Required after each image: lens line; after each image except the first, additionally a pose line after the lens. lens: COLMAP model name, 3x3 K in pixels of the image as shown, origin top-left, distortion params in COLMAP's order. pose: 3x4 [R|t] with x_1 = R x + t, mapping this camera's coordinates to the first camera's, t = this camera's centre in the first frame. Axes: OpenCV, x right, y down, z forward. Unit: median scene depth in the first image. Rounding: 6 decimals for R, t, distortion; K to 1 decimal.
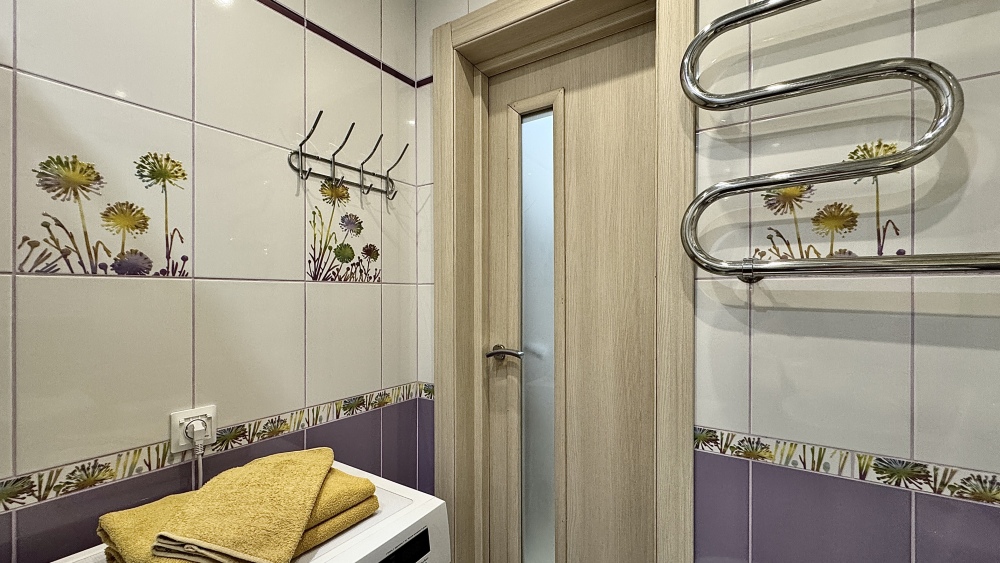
lens RADIAL K [[420.8, 0, 486.6], [0, 420.8, 283.4], [0, 0, 1]] dist [-0.000642, 0.000168]
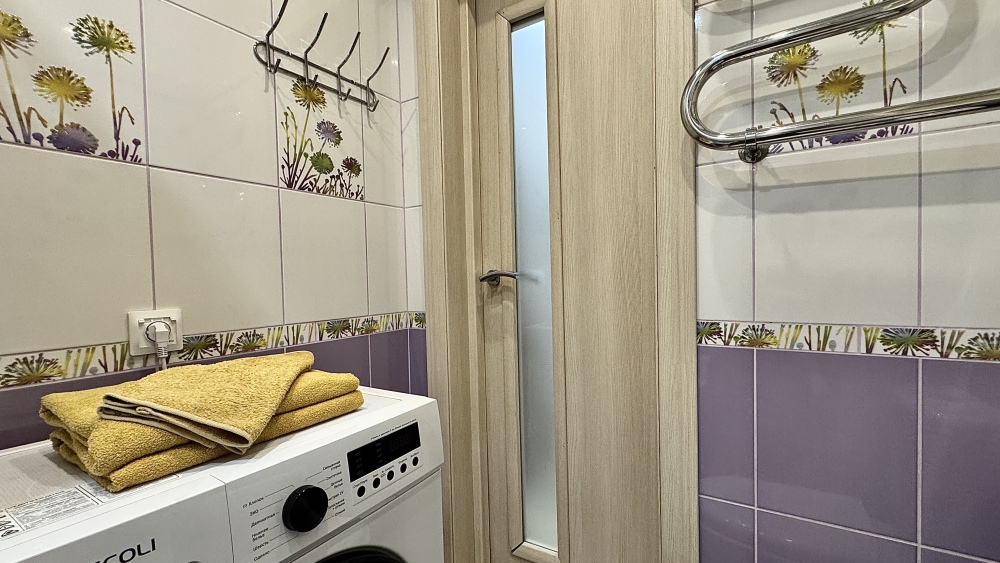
lens RADIAL K [[431.8, 0, 500.7], [0, 431.8, 279.3], [0, 0, 1]] dist [-0.000623, -0.000095]
pose [[0.998925, -0.024942, 0.039068, 0.013192], [0.023868, 0.999331, 0.027720, 0.223552], [-0.039733, -0.026758, 0.998852, 0.043251]]
